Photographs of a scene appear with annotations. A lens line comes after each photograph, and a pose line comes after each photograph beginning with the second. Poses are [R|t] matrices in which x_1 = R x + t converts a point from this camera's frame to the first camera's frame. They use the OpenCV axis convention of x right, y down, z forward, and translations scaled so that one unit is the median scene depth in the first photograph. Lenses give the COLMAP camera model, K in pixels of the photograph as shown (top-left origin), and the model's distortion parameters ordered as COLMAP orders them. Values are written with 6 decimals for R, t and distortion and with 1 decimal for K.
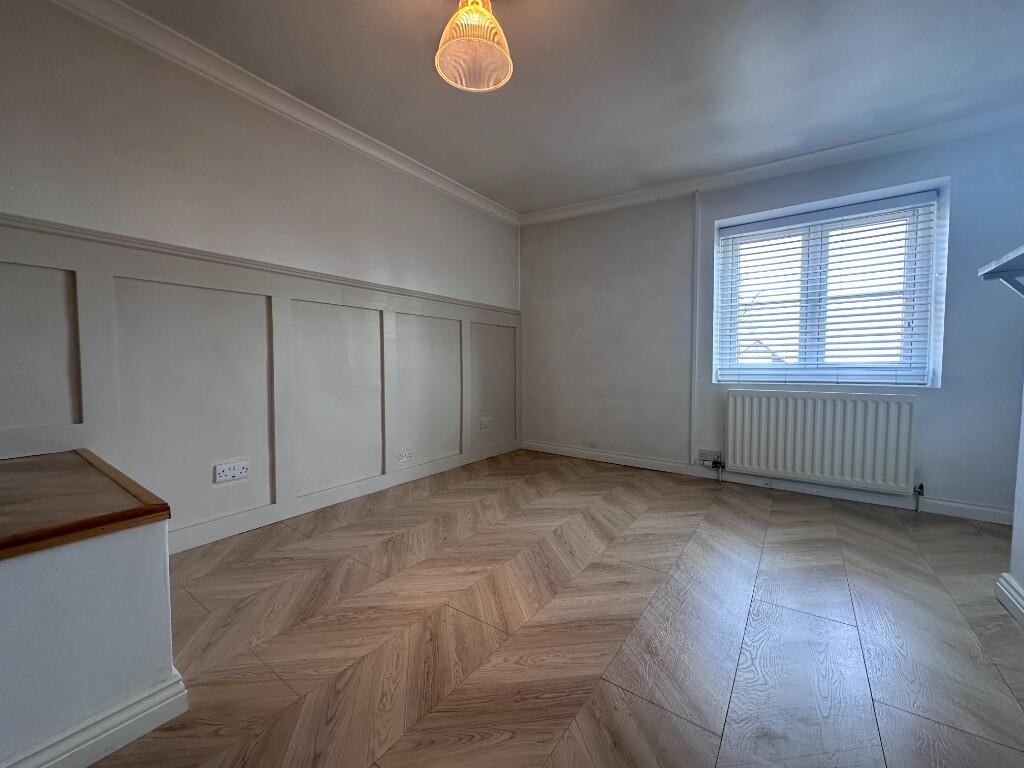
lens RADIAL K [[406.7, 0, 512.0], [0, 406.7, 380.0], [0, 0, 1]] dist [0.001645, 0.000125]
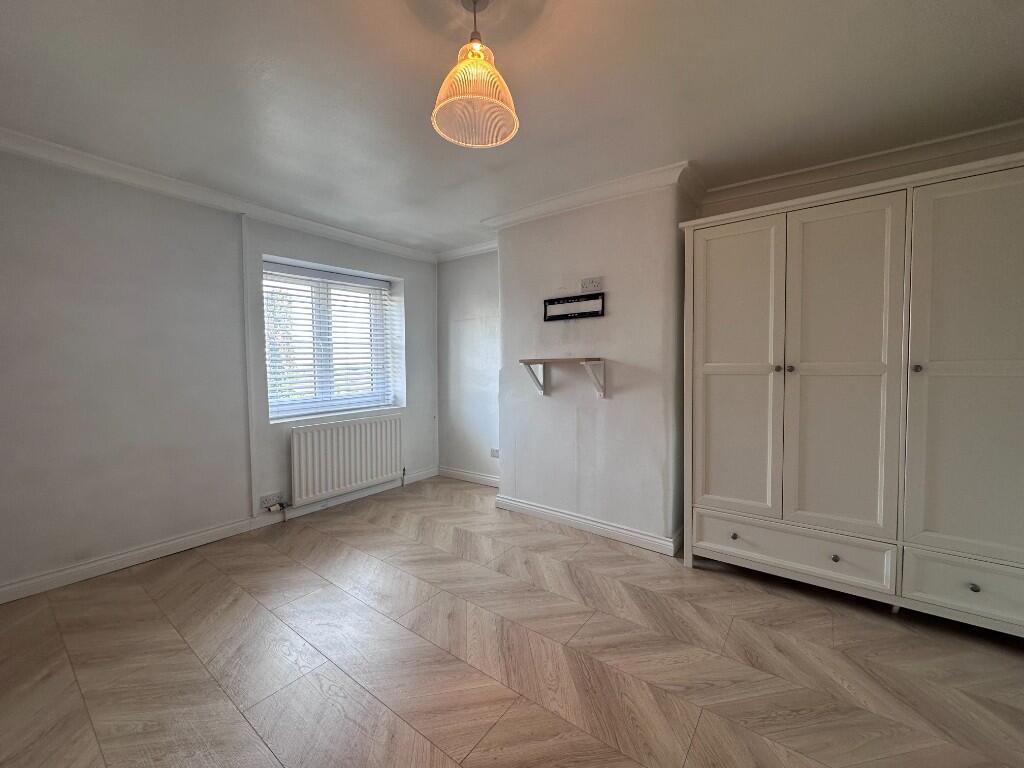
lens RADIAL K [[406.7, 0, 512.0], [0, 406.7, 380.0], [0, 0, 1]] dist [0.001645, 0.000125]
pose [[0.027957, -0.044405, 0.998622, -0.502732], [0.051456, 0.997752, 0.042926, -0.121596], [-0.998284, 0.050185, 0.030179, 0.458478]]
